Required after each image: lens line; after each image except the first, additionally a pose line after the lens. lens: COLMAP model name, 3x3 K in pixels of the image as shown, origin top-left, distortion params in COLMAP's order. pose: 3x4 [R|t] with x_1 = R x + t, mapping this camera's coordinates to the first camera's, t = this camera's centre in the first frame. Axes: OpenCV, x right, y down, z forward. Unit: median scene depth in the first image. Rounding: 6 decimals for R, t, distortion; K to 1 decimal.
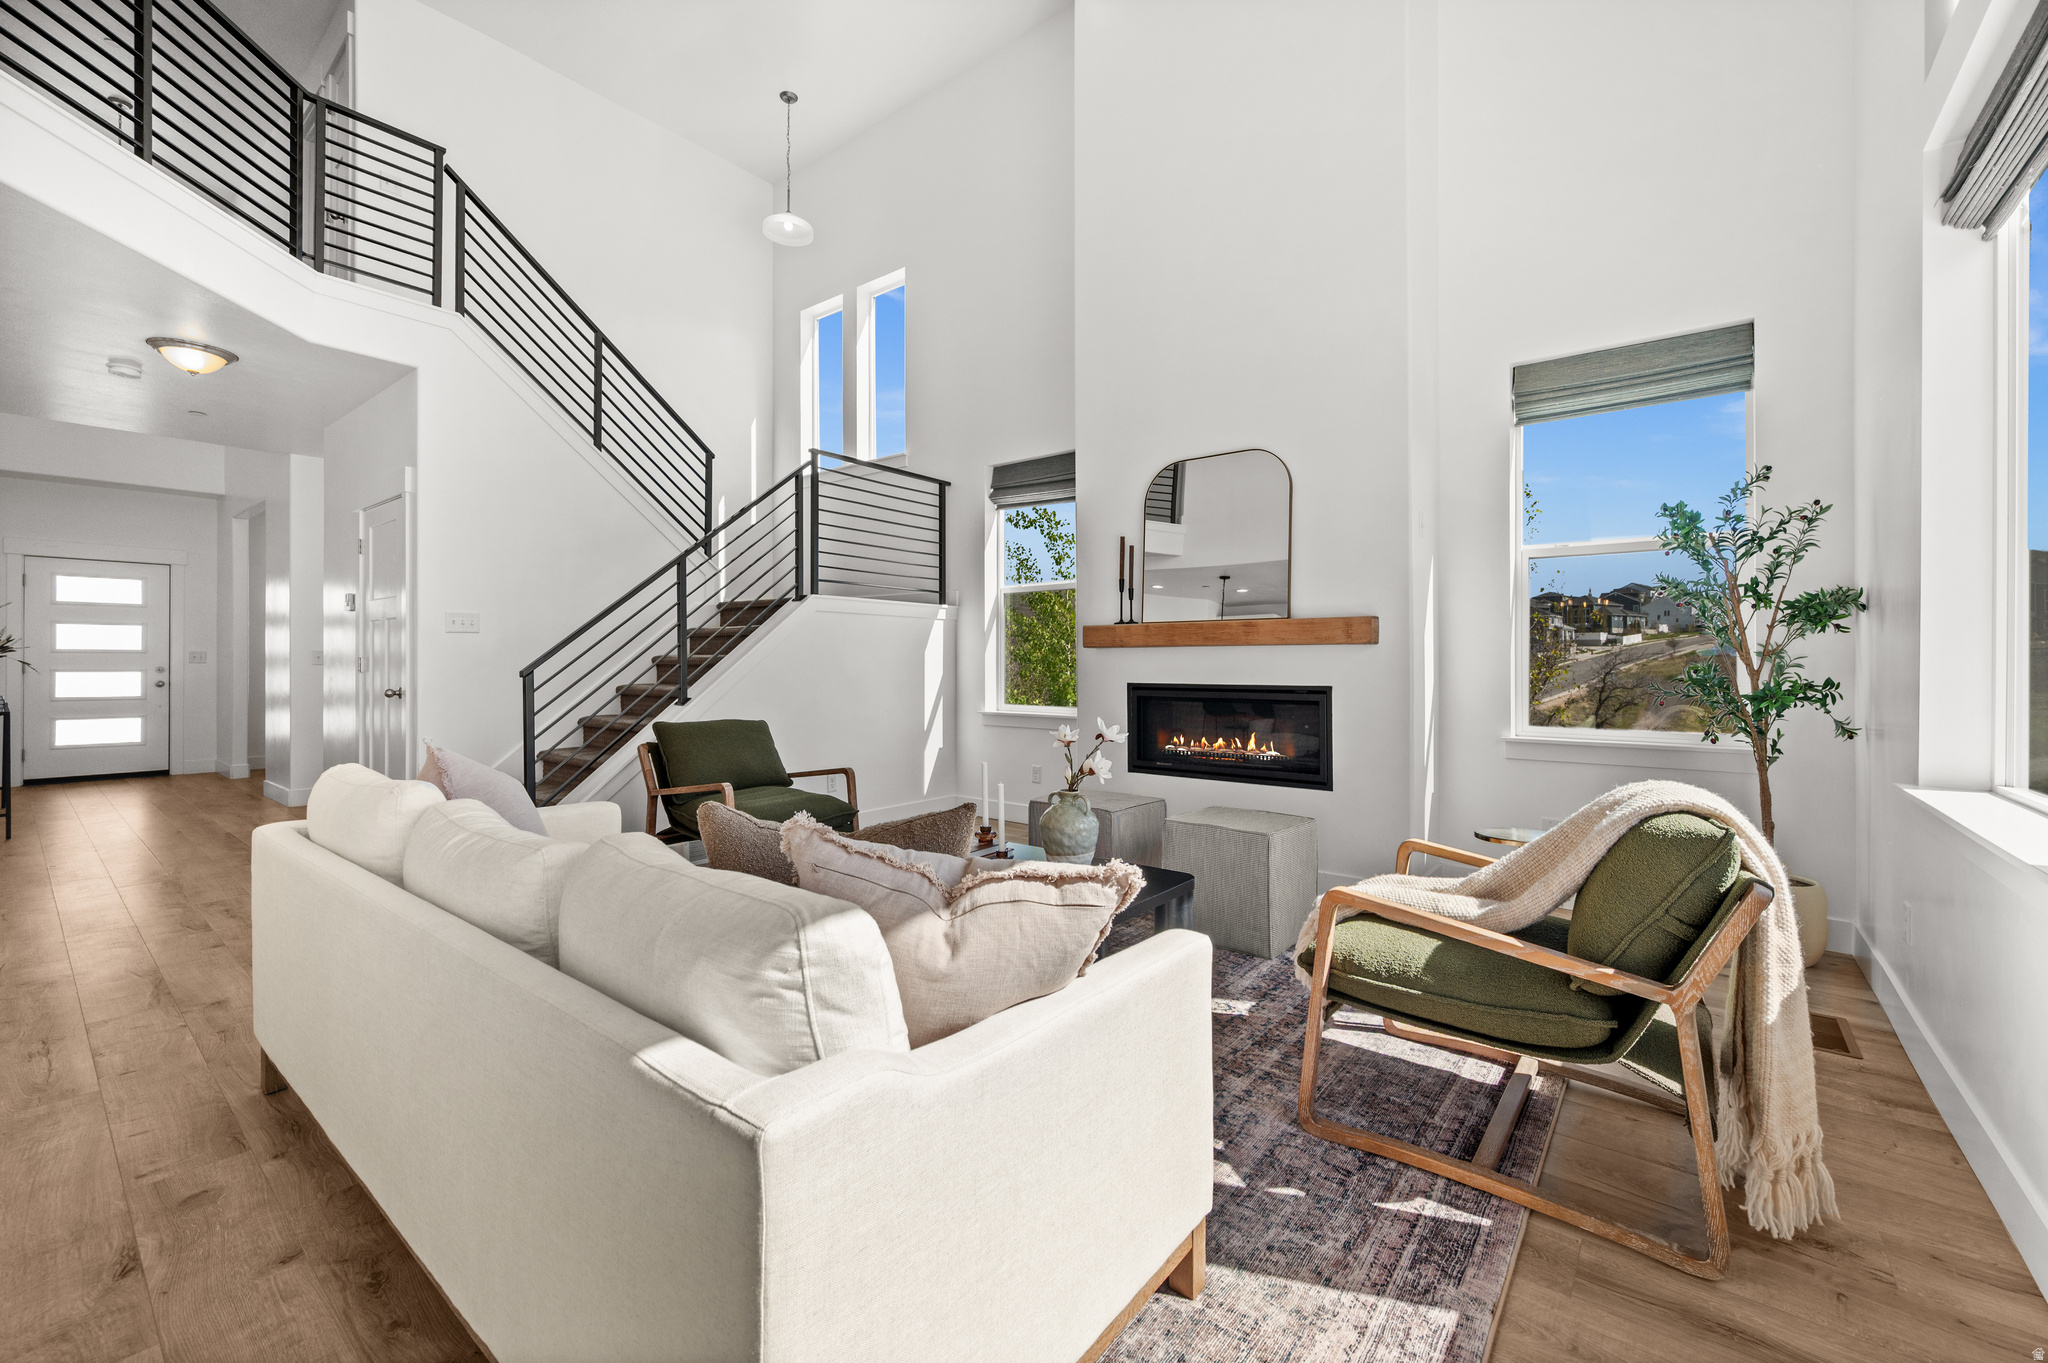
lens RADIAL K [[828.1, 0, 1024.3], [0, 828.1, 665.3], [0, 0, 1]] dist [-0.000654, -0.000042]
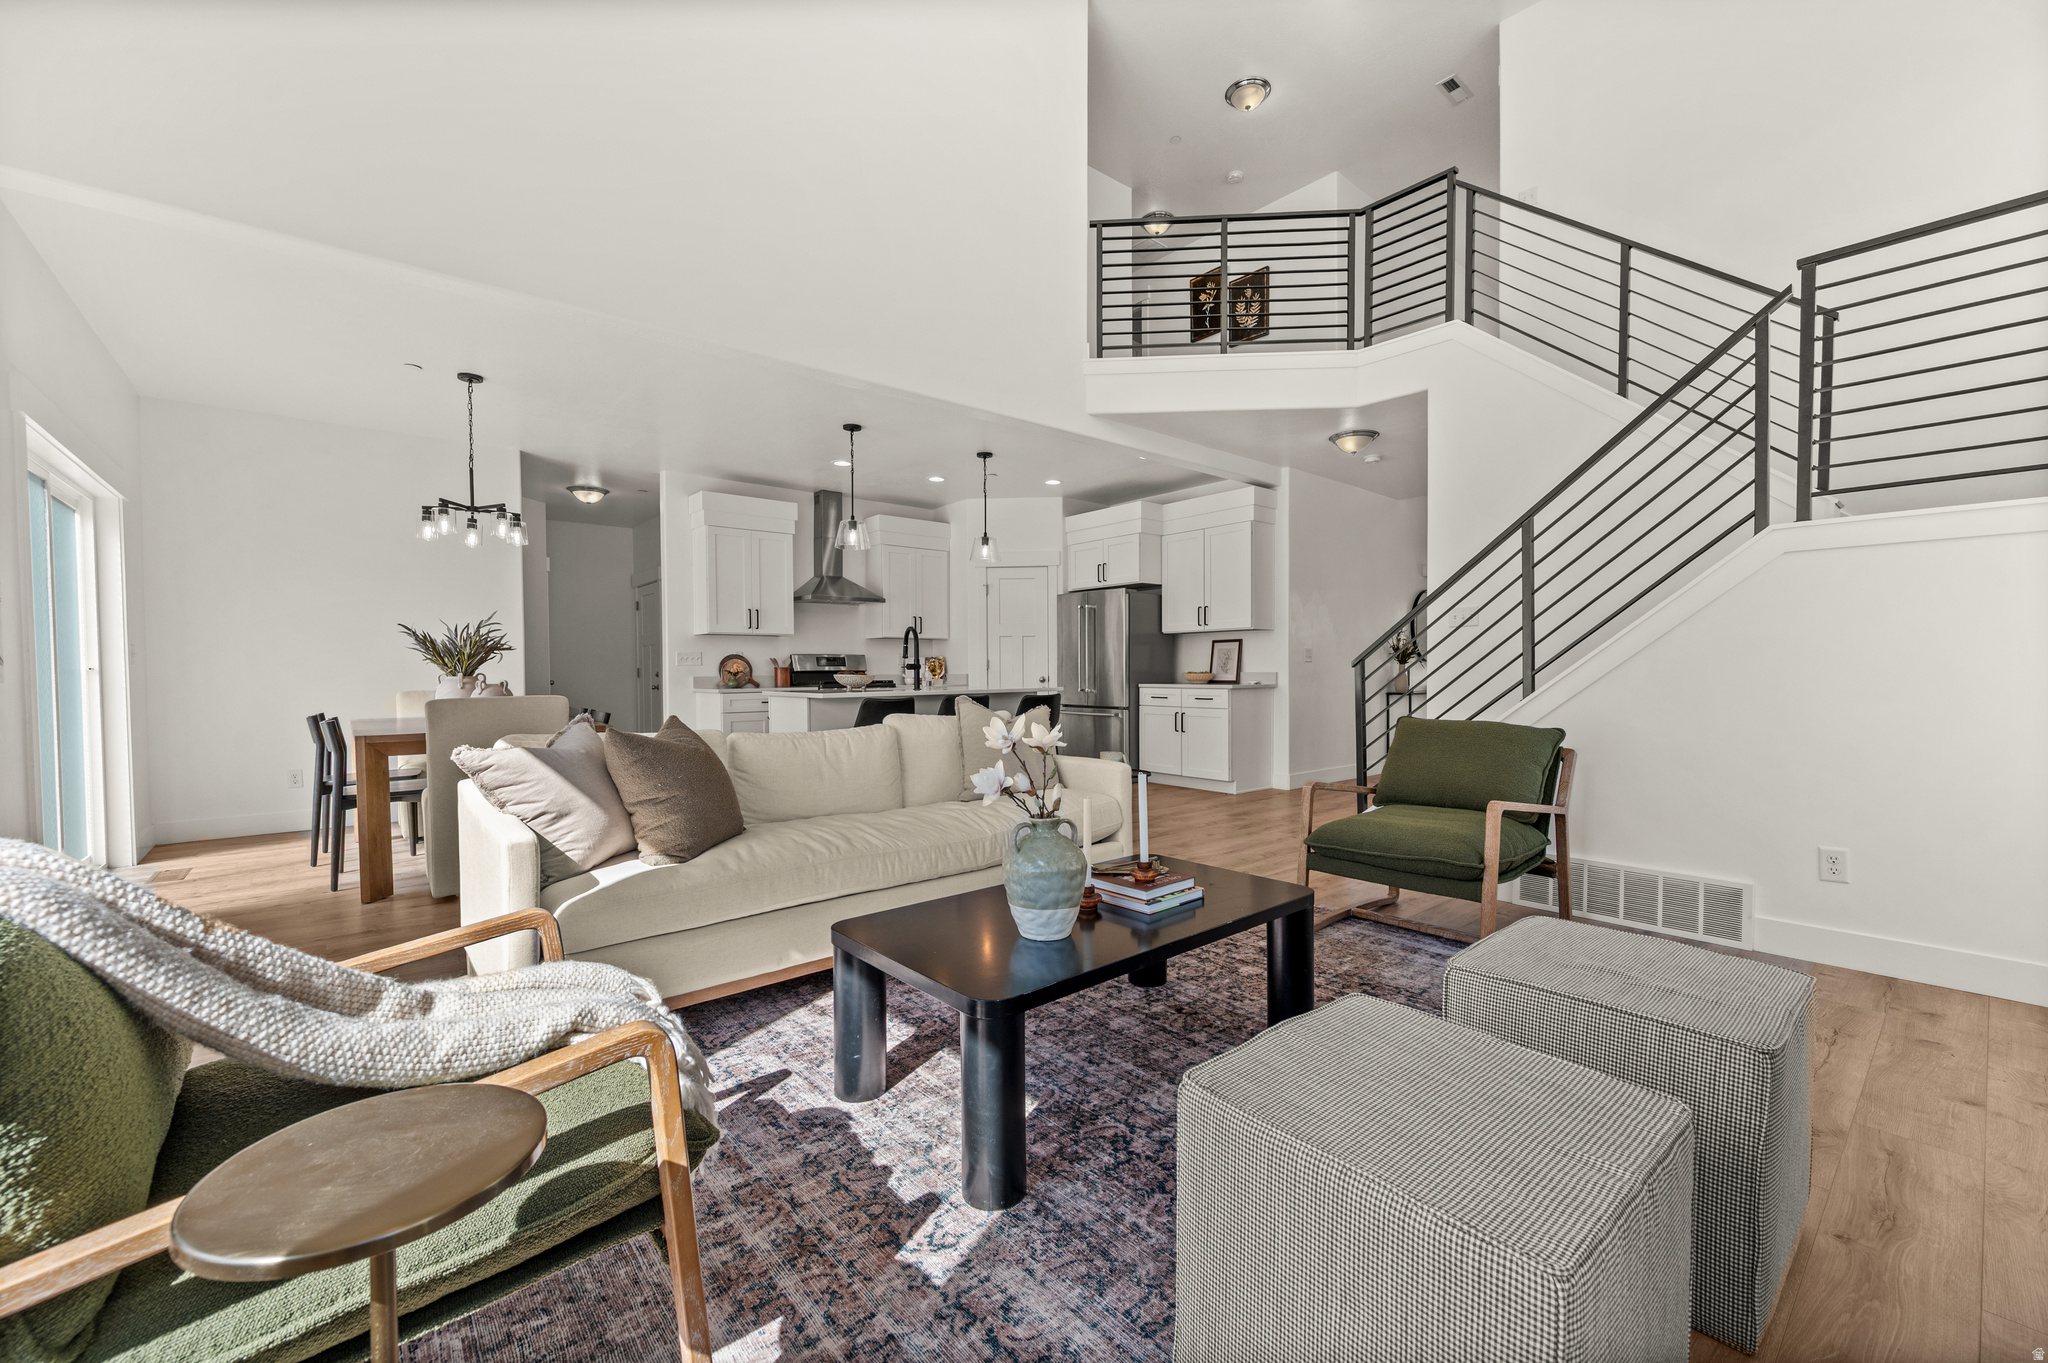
lens RADIAL K [[834.9, 0, 1053.6], [0, 834.9, 691.4], [0, 0, 1]] dist [0.000509, 0.000043]
pose [[-0.182497, 0.024321, -0.982906, 0.460911], [0.003987, 0.999704, 0.023996, 0.016458], [0.983198, 0.000461, -0.182540, 0.700033]]
